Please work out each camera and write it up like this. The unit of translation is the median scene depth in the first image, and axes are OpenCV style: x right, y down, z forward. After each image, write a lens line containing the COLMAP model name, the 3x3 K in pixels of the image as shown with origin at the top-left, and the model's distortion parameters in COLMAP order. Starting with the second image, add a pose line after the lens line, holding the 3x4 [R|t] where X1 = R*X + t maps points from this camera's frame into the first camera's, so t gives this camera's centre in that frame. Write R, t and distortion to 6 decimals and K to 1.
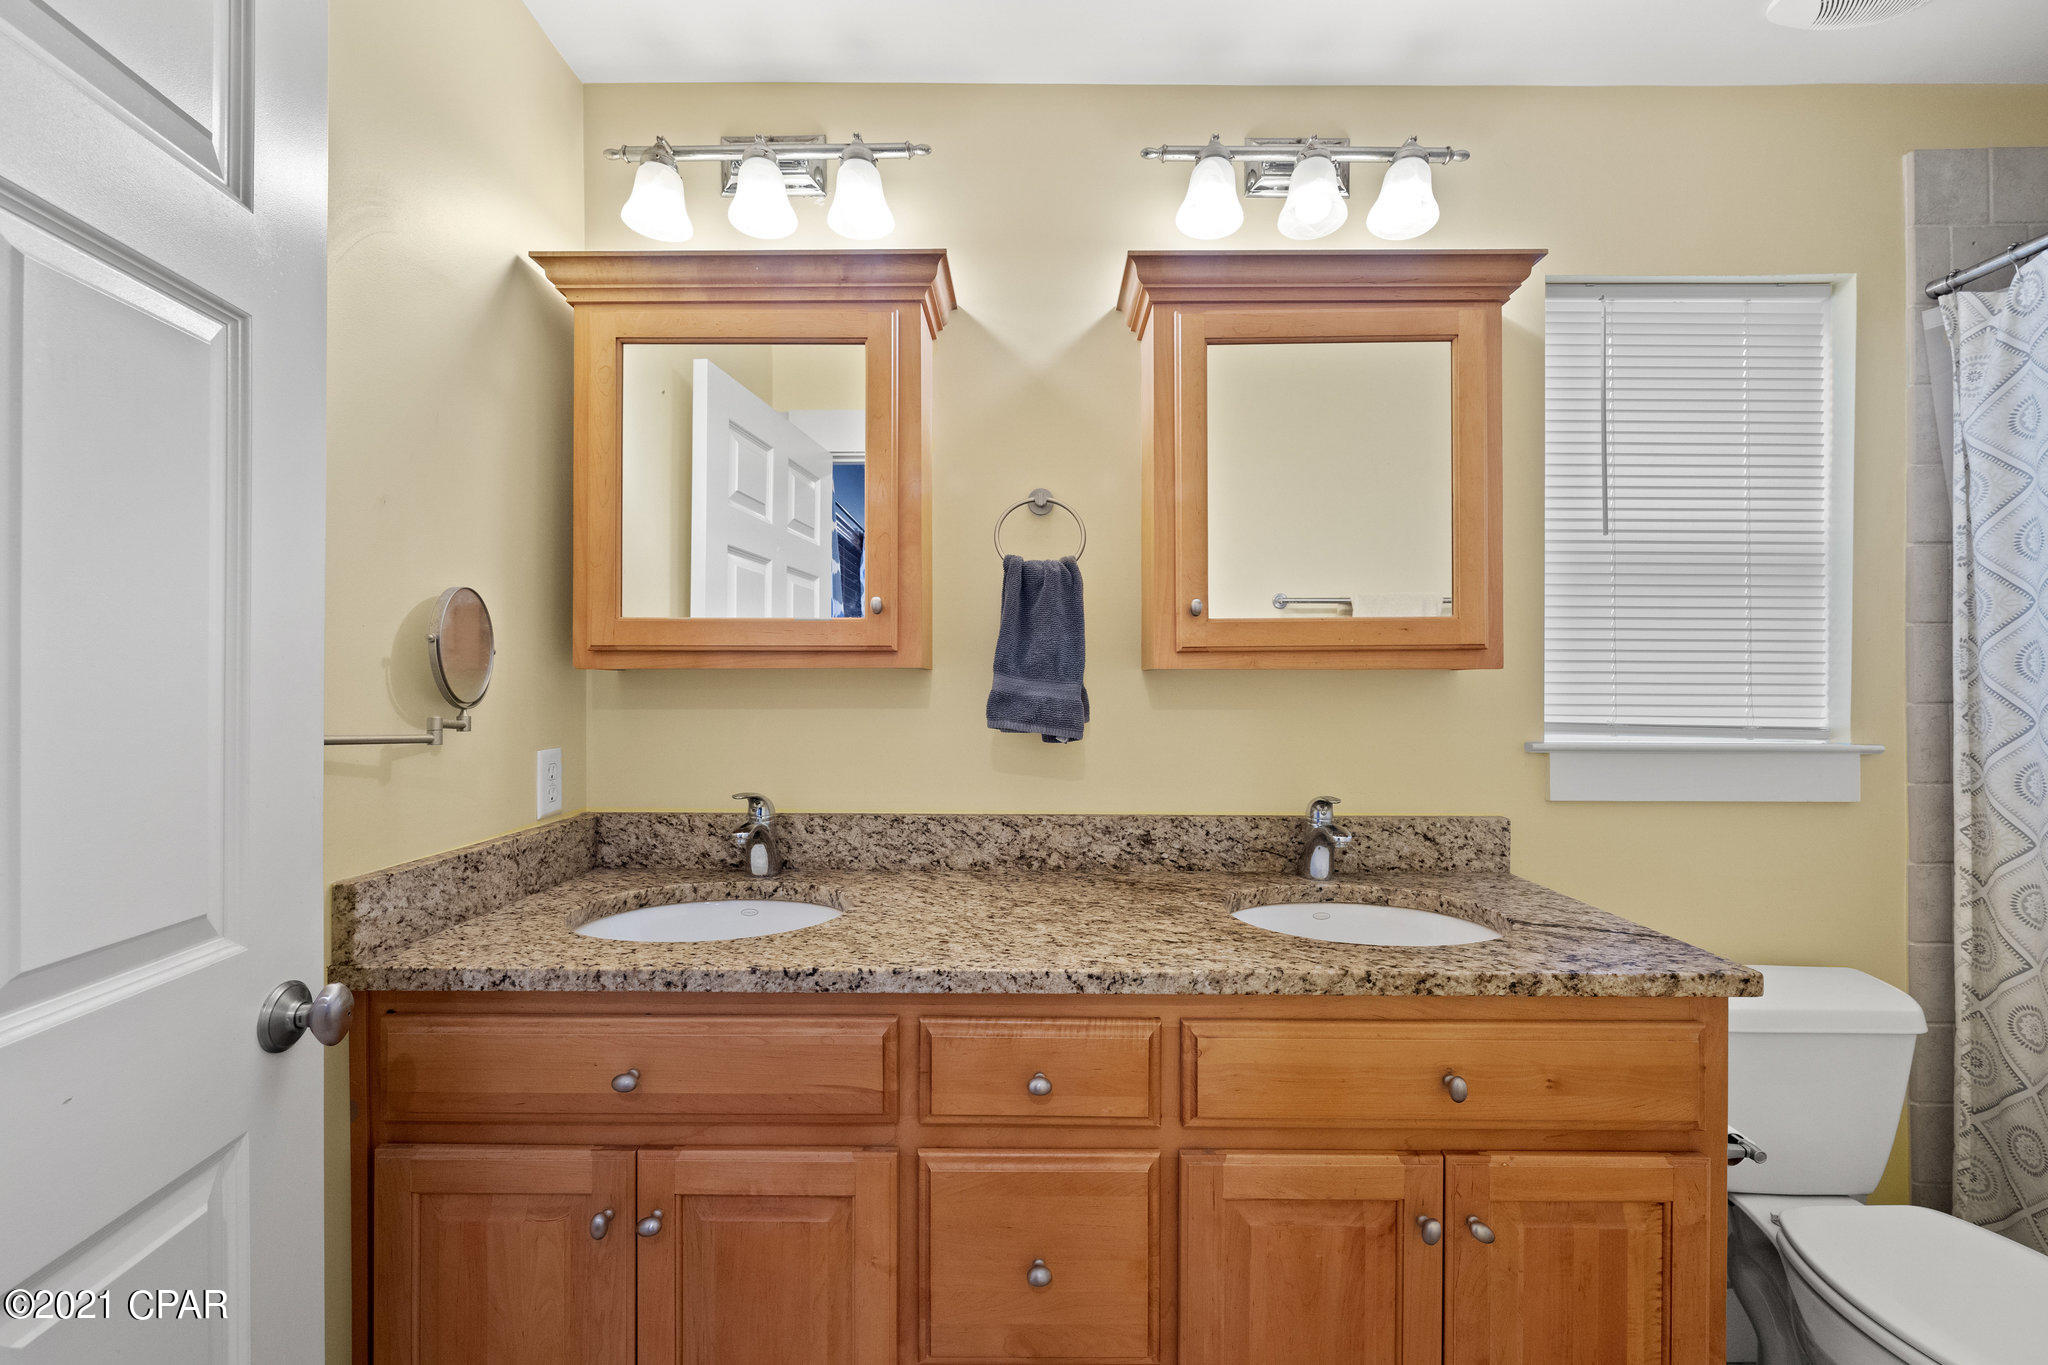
lens RADIAL K [[864.7, 0, 1019.9], [0, 864.7, 682.8], [0, 0, 1]] dist [0.002158, -0.002009]
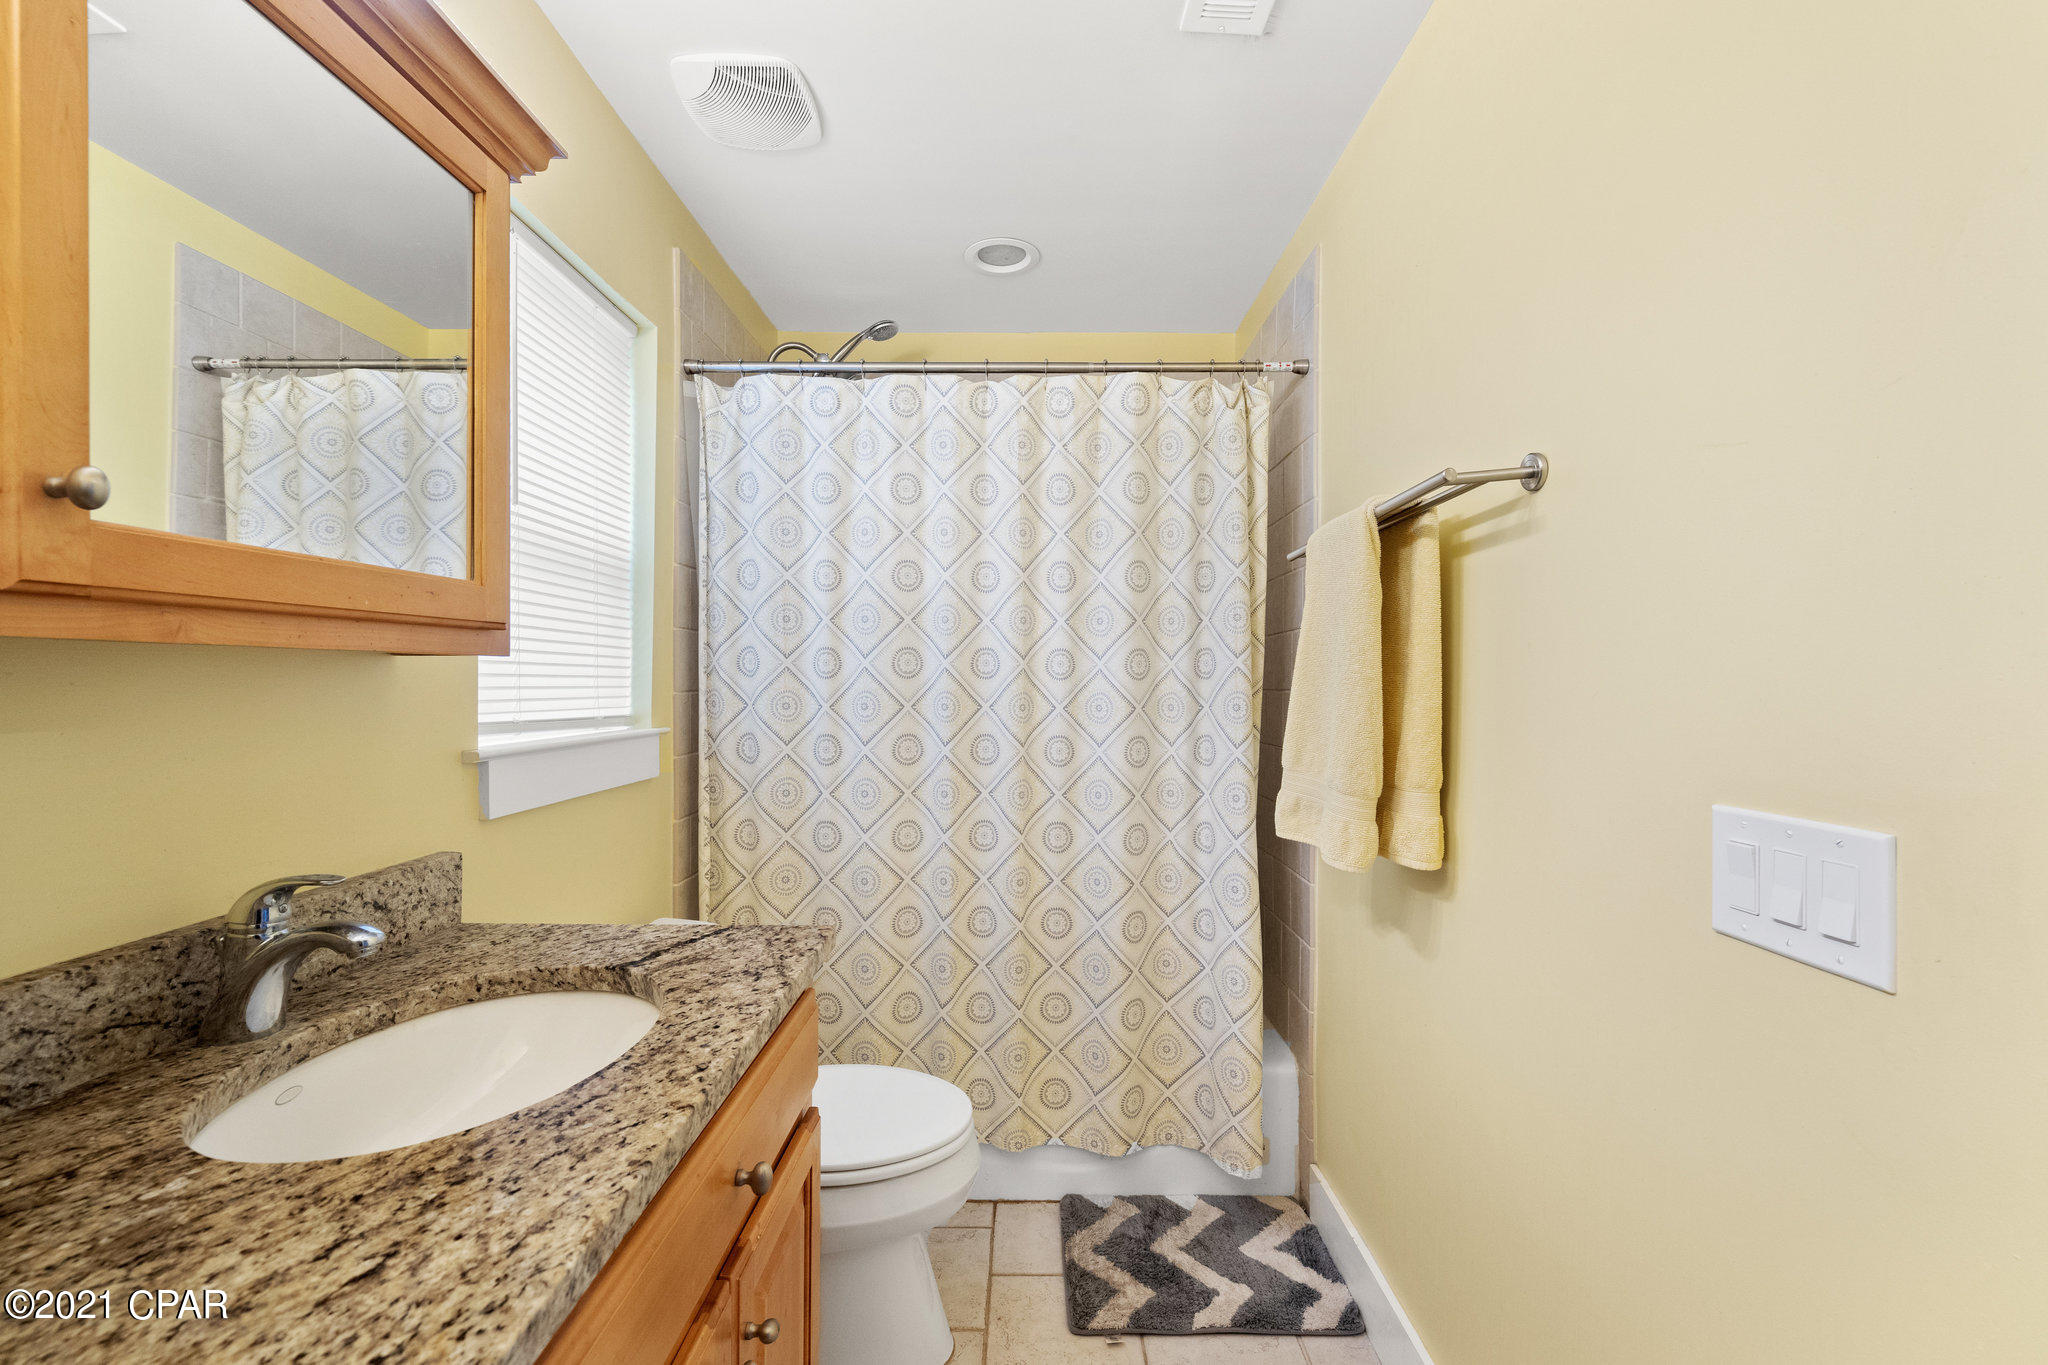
lens RADIAL K [[864.7, 0, 979.2], [0, 864.7, 679.2], [0, 0, 1]] dist [0.002158, -0.002009]
pose [[-0.032065, -0.001676, 0.999484, -0.234432], [-0.009639, 0.999953, 0.001368, -0.000904], [-0.999439, -0.009590, -0.032079, 0.626783]]
